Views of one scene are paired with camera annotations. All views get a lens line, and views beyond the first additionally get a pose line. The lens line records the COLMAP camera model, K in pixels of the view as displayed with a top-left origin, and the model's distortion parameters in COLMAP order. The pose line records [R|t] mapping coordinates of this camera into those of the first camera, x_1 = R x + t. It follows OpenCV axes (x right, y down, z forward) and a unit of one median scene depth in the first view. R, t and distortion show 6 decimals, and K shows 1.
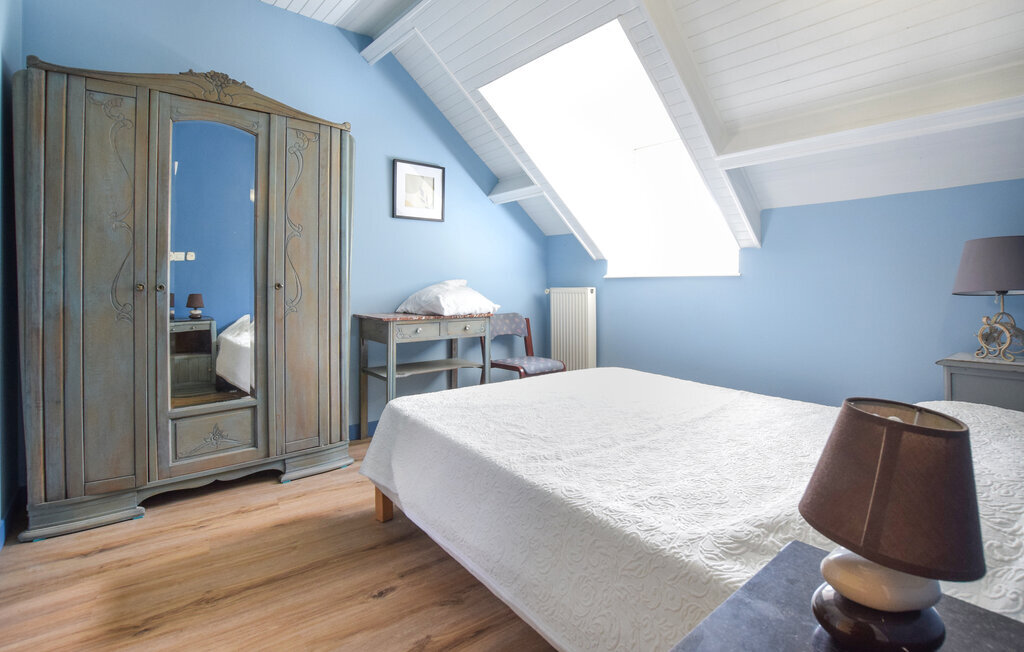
lens RADIAL K [[464.1, 0, 513.9], [0, 464.1, 299.8], [0, 0, 1]] dist [-0.019867, 0.000078]
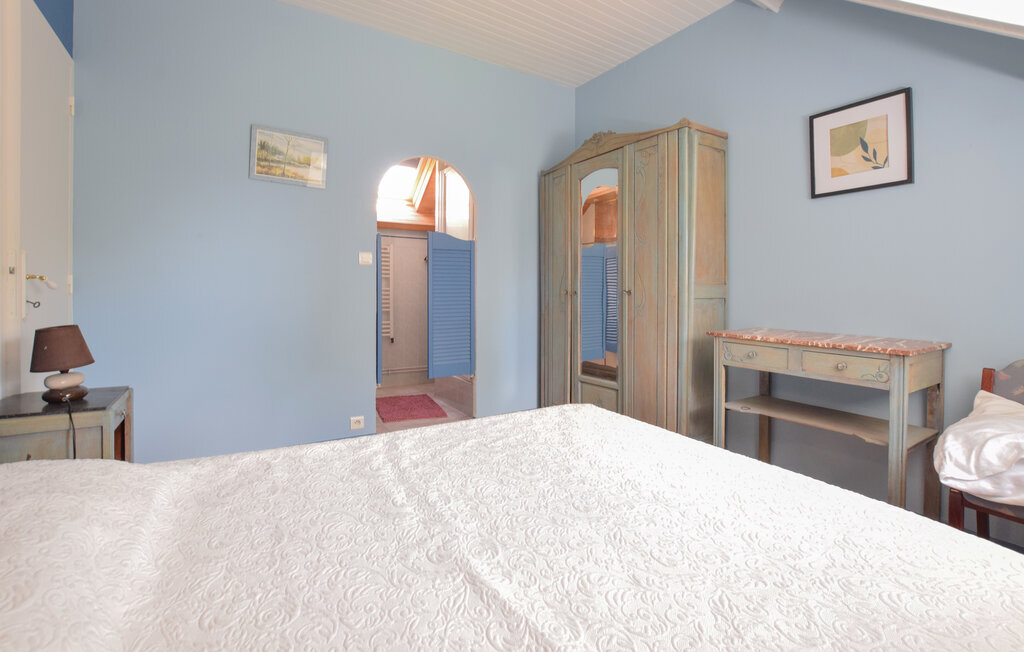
lens RADIAL K [[464.1, 0, 513.9], [0, 464.1, 299.8], [0, 0, 1]] dist [-0.019867, 0.000078]
pose [[-0.126555, 0.022384, -0.991707, 0.608477], [-0.039017, 0.998859, 0.027525, -0.027741], [0.991192, 0.042177, -0.125537, 0.773034]]
